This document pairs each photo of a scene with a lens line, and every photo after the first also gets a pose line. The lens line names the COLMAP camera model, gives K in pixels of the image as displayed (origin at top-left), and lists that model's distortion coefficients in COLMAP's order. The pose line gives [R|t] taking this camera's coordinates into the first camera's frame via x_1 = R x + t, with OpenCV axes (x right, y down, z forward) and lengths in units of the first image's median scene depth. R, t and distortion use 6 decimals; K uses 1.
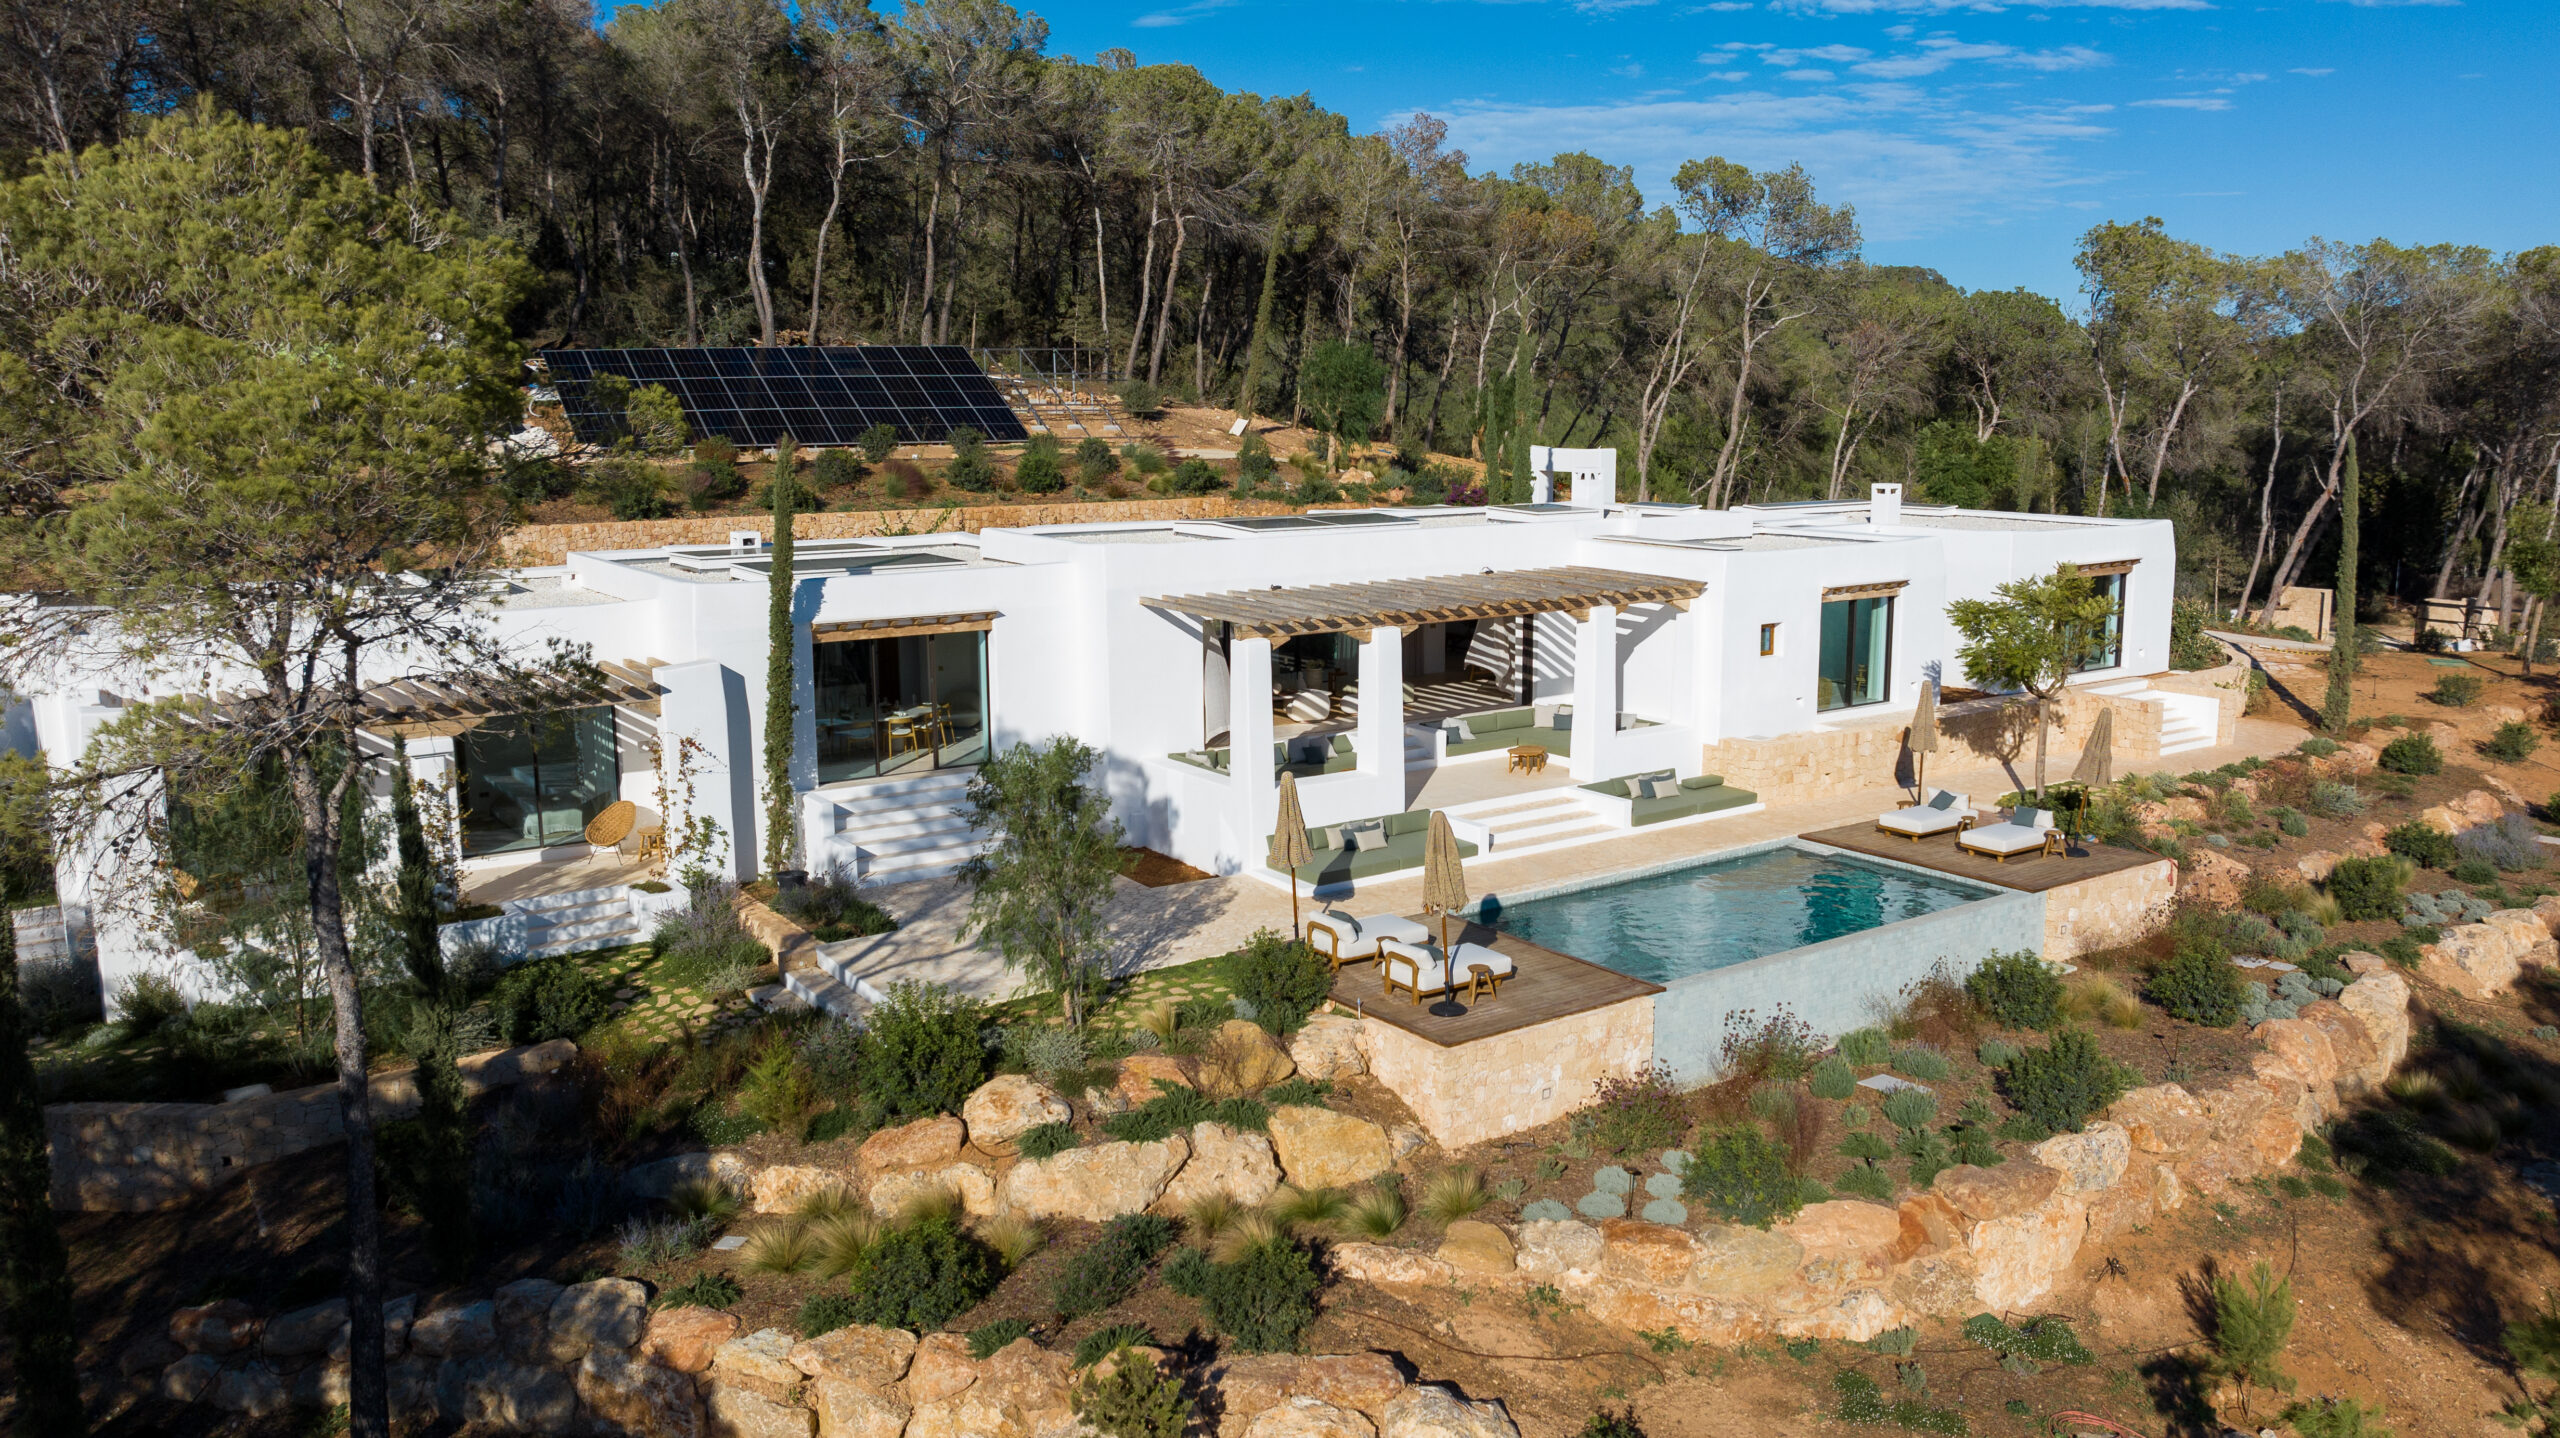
lens RADIAL K [[1942.2, 0, 1371.1], [0, 1942.2, 713.6], [0, 0, 1]] dist [0.004811, -0.042075]
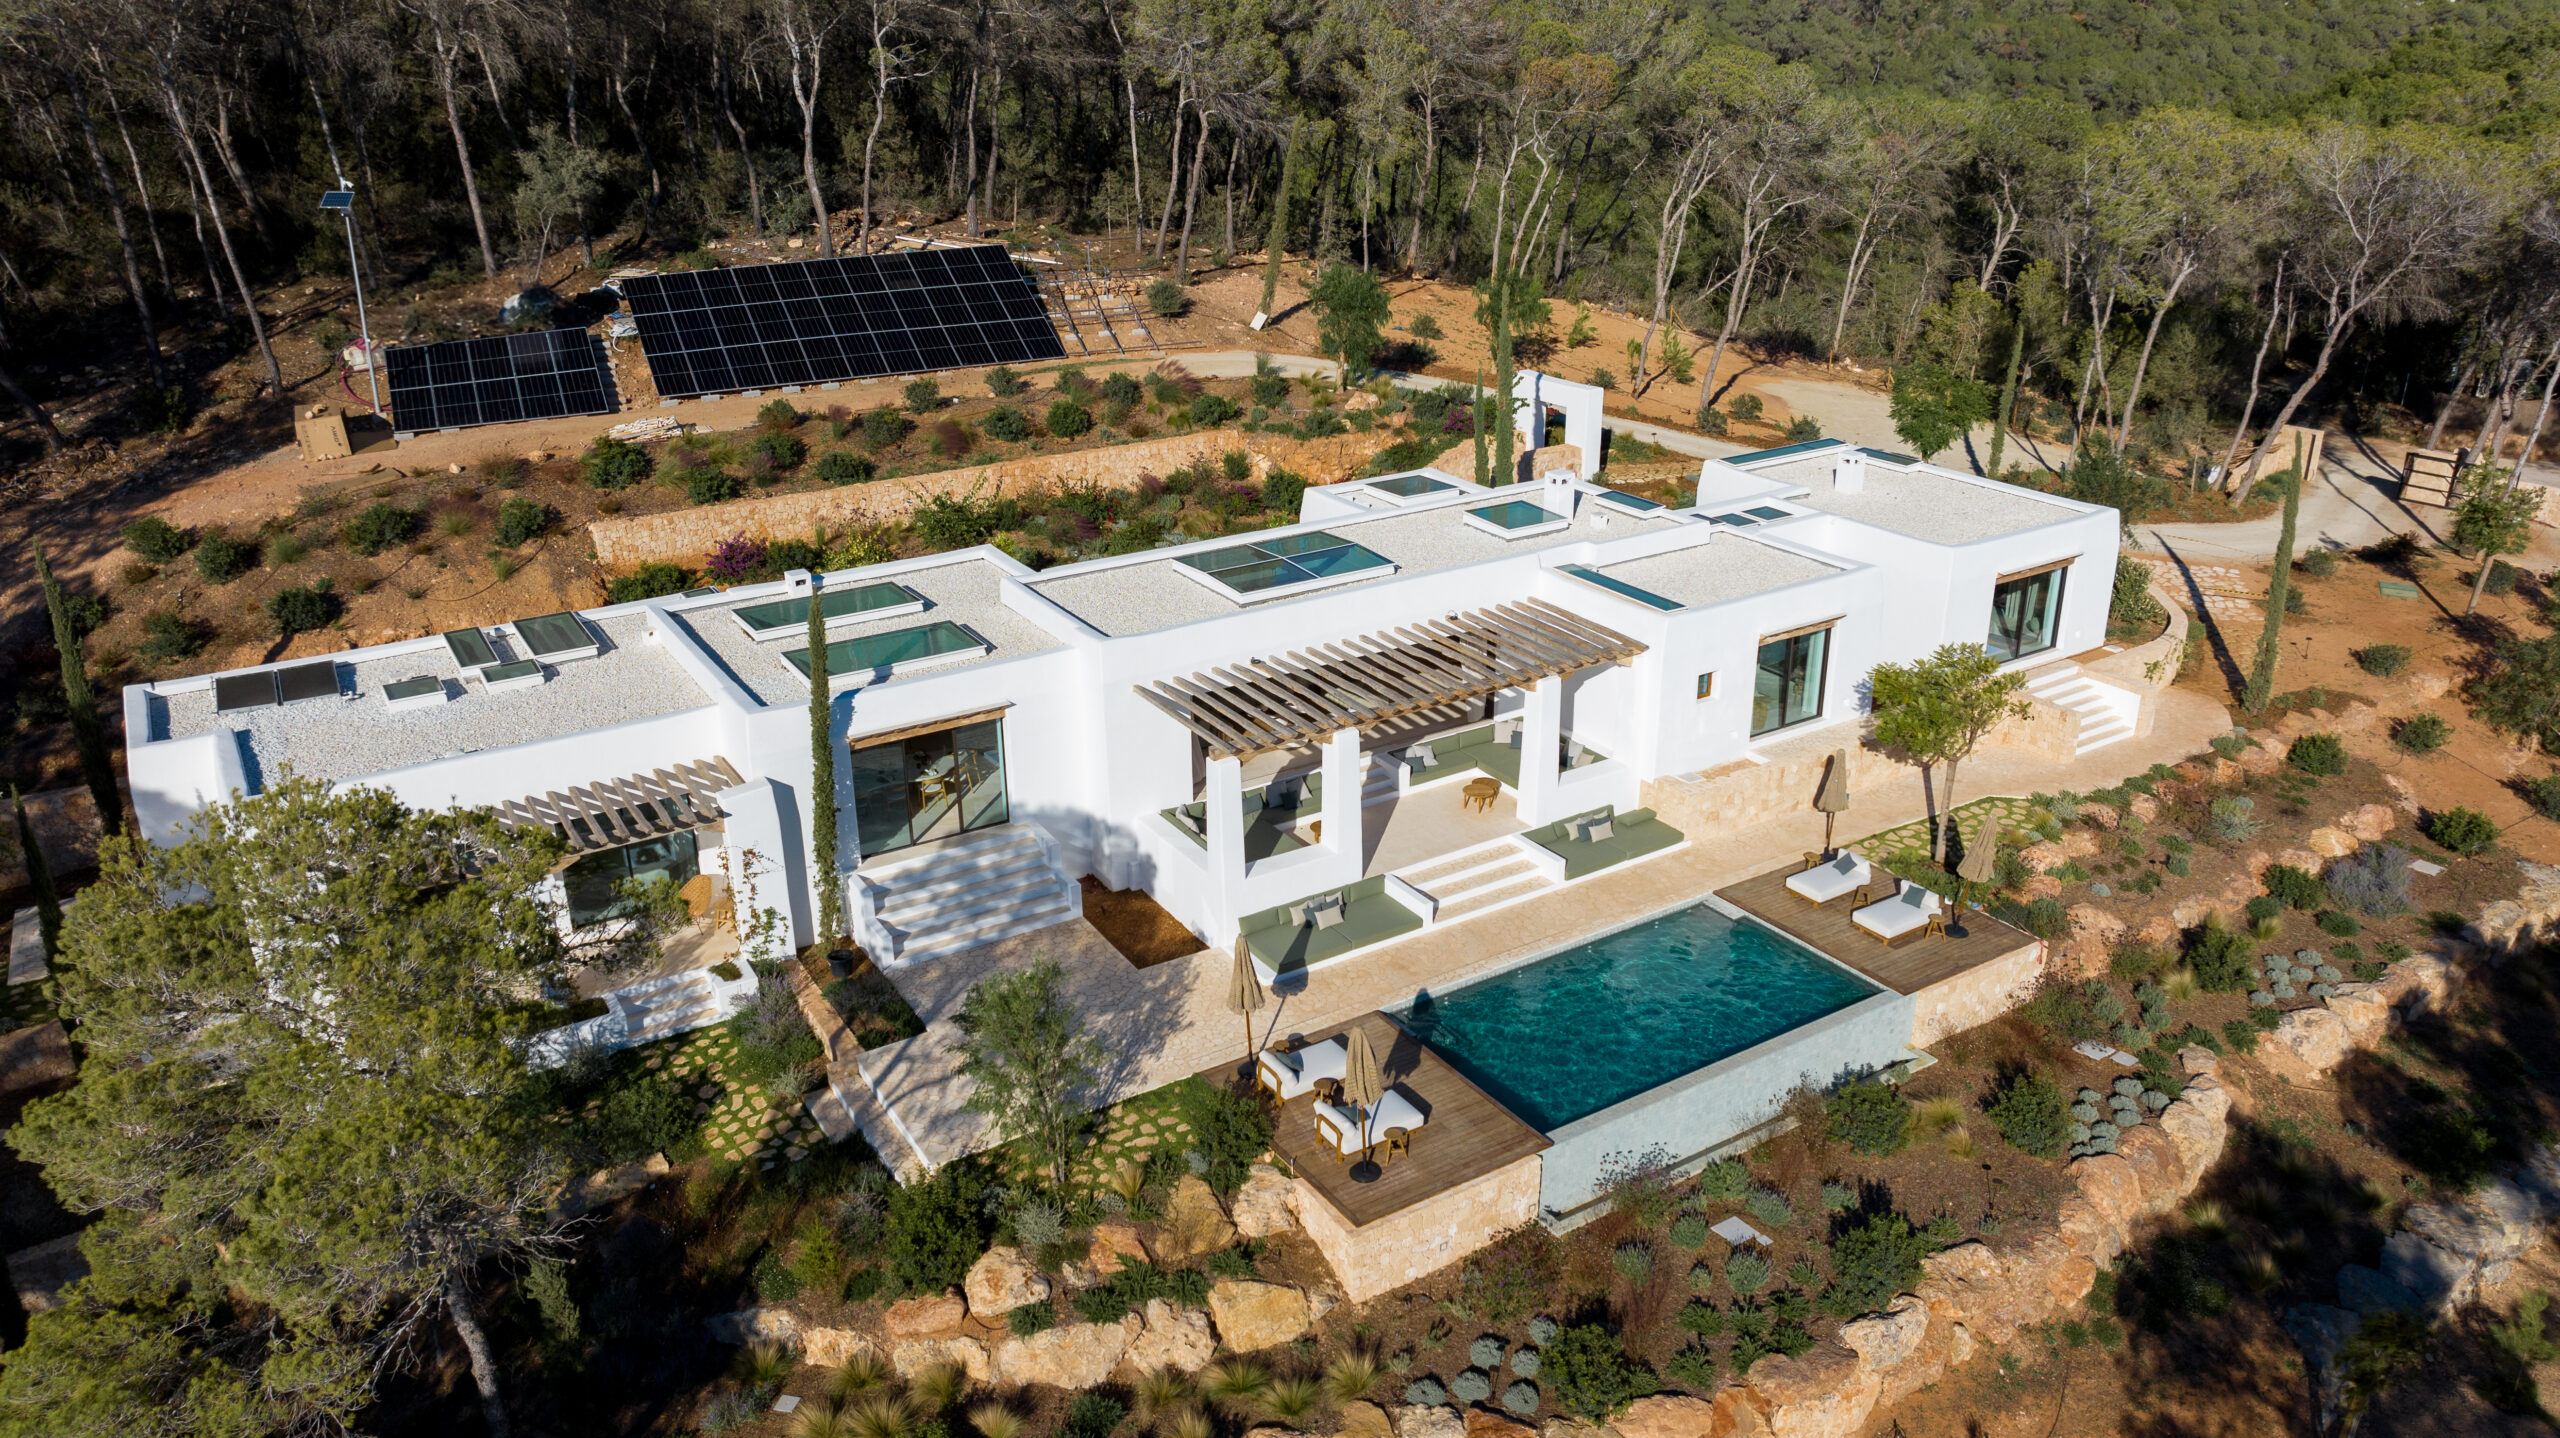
lens RADIAL K [[1811.5, 0, 1280.0], [0, 1811.5, 719.0], [0, 0, 1]] dist [-0.009249, -0.001357]
pose [[0.996462, 0.021326, -0.081298, 0.058446], [-0.003408, 0.976731, 0.214441, -0.294230], [0.083979, -0.213405, 0.973348, -0.032302]]
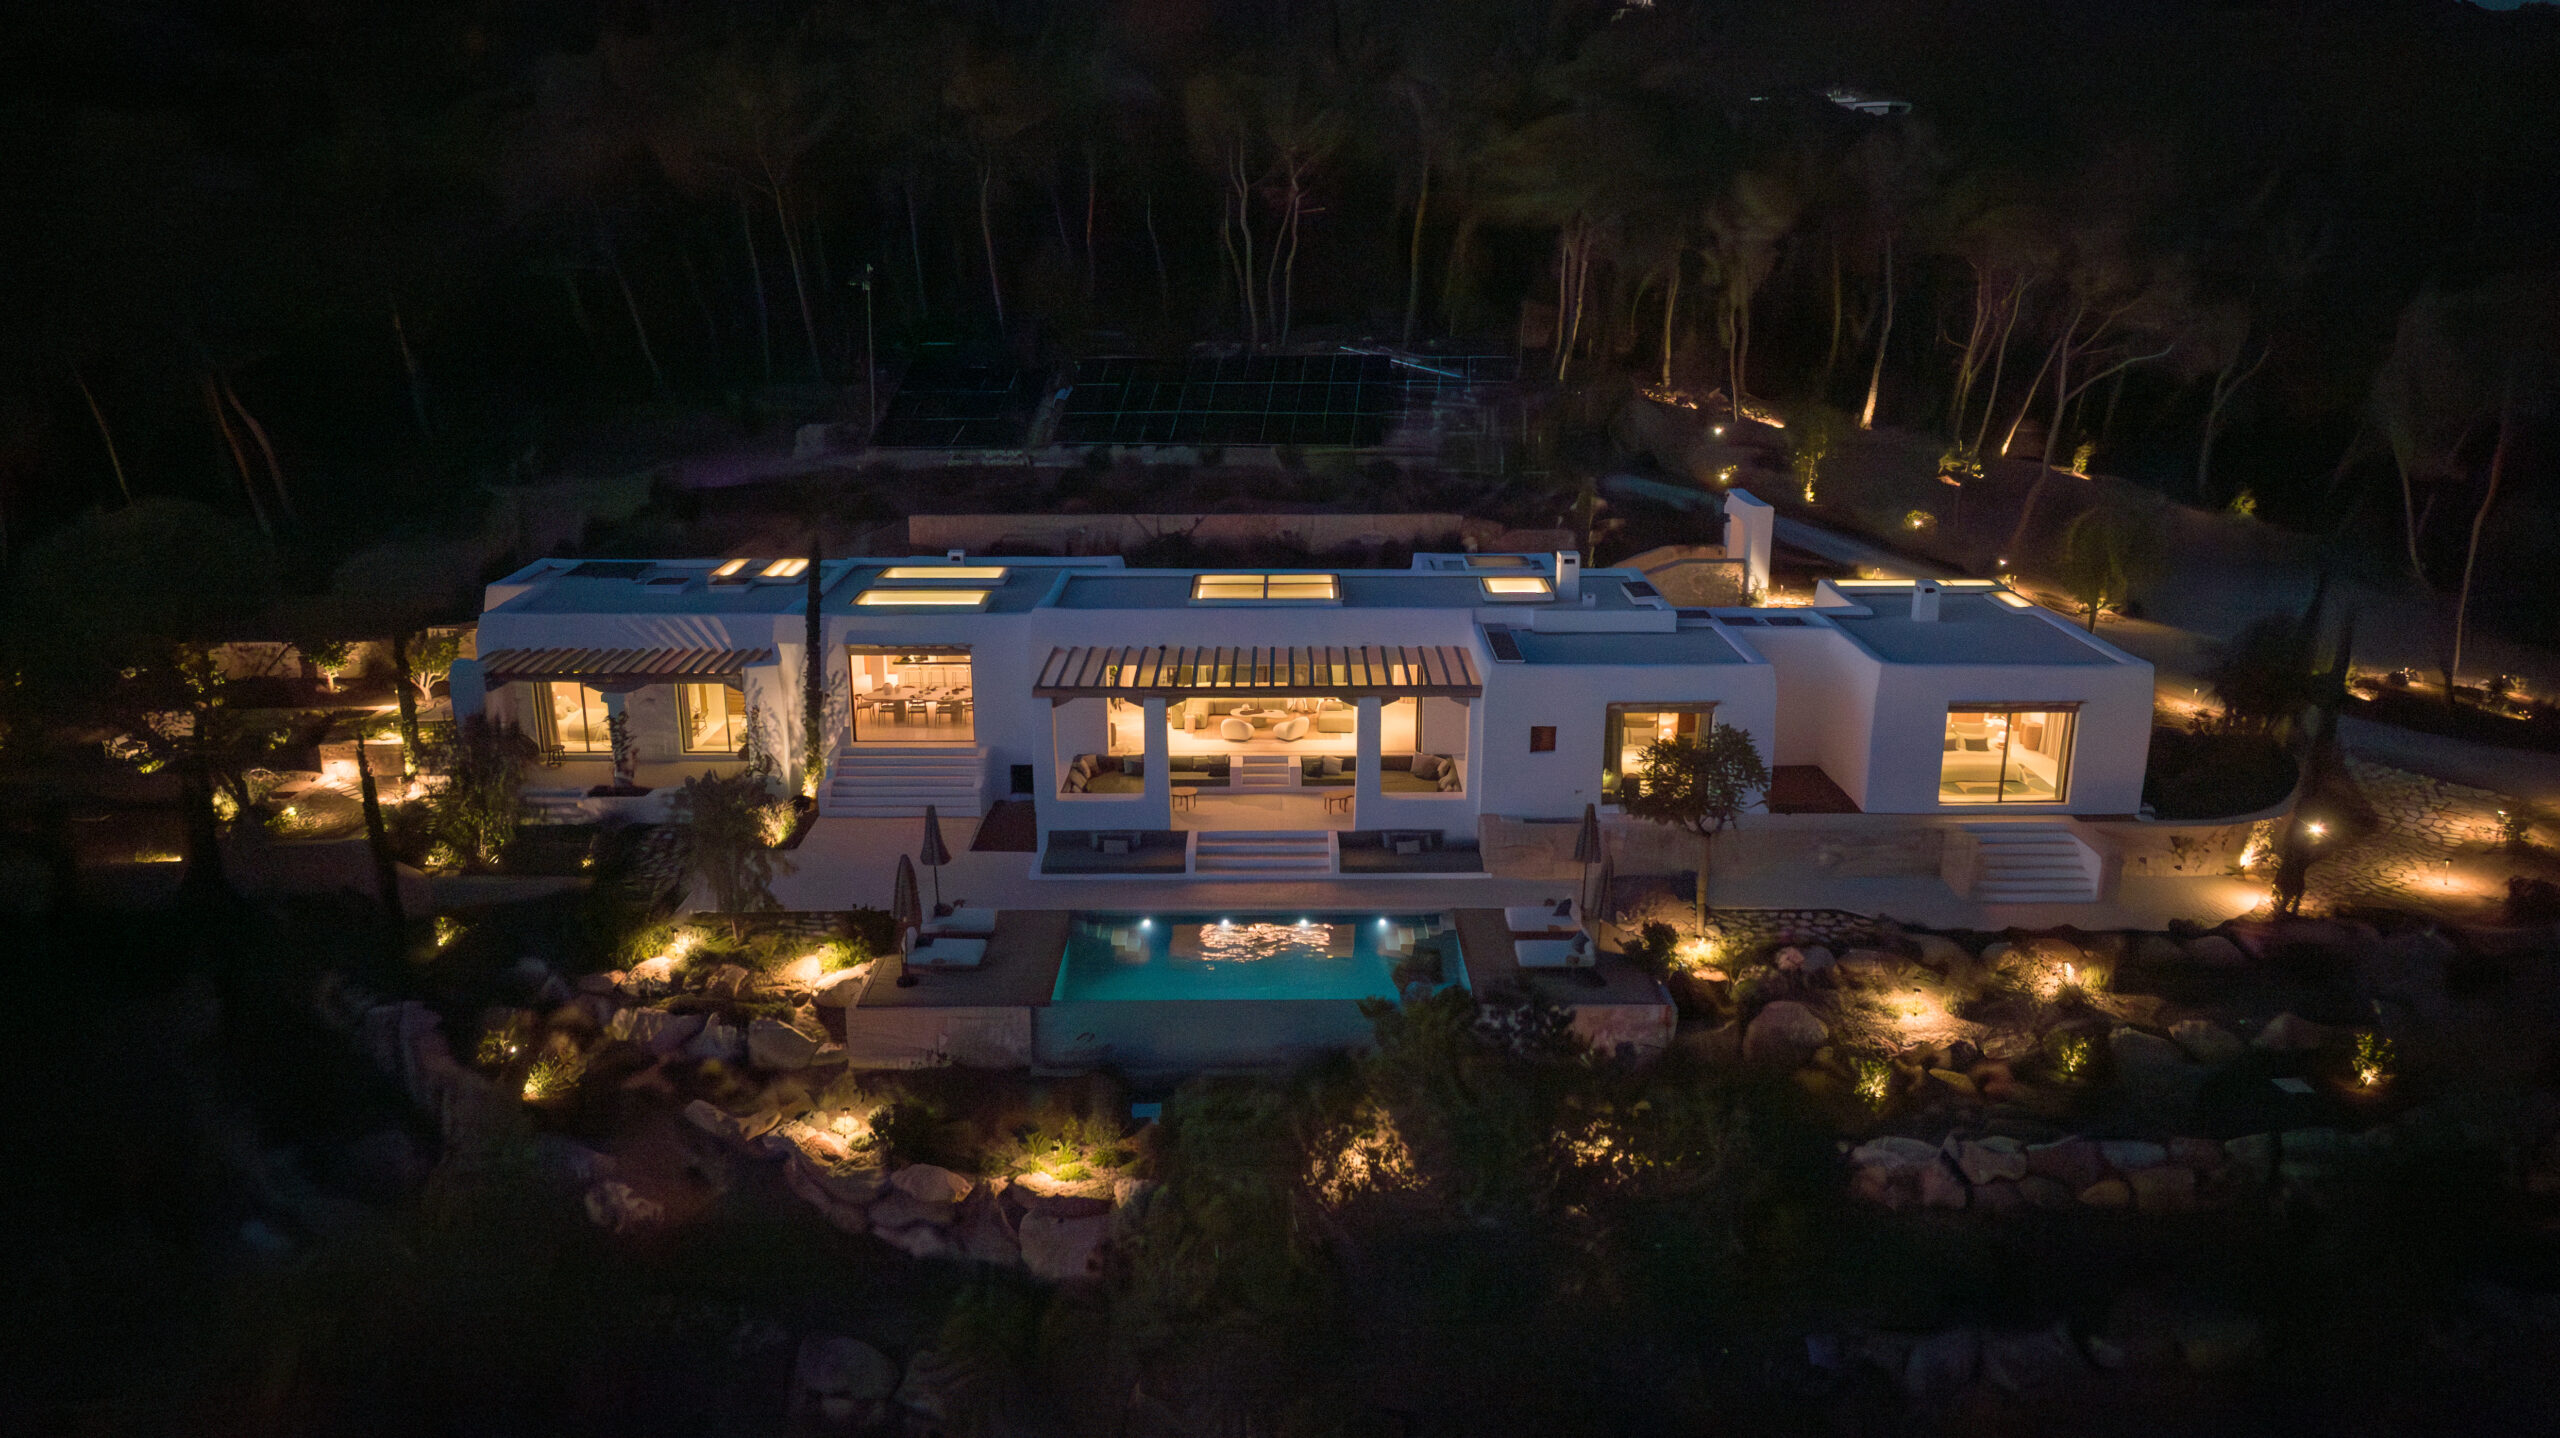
lens RADIAL K [[1811.5, 0, 1280.0], [0, 1811.5, 719.0], [0, 0, 1]] dist [-0.009249, -0.001357]
pose [[0.802717, 0.165742, -0.572865, 0.867964], [-0.100192, 0.984430, 0.144424, -0.238171], [0.587883, -0.058535, 0.806825, 0.013099]]
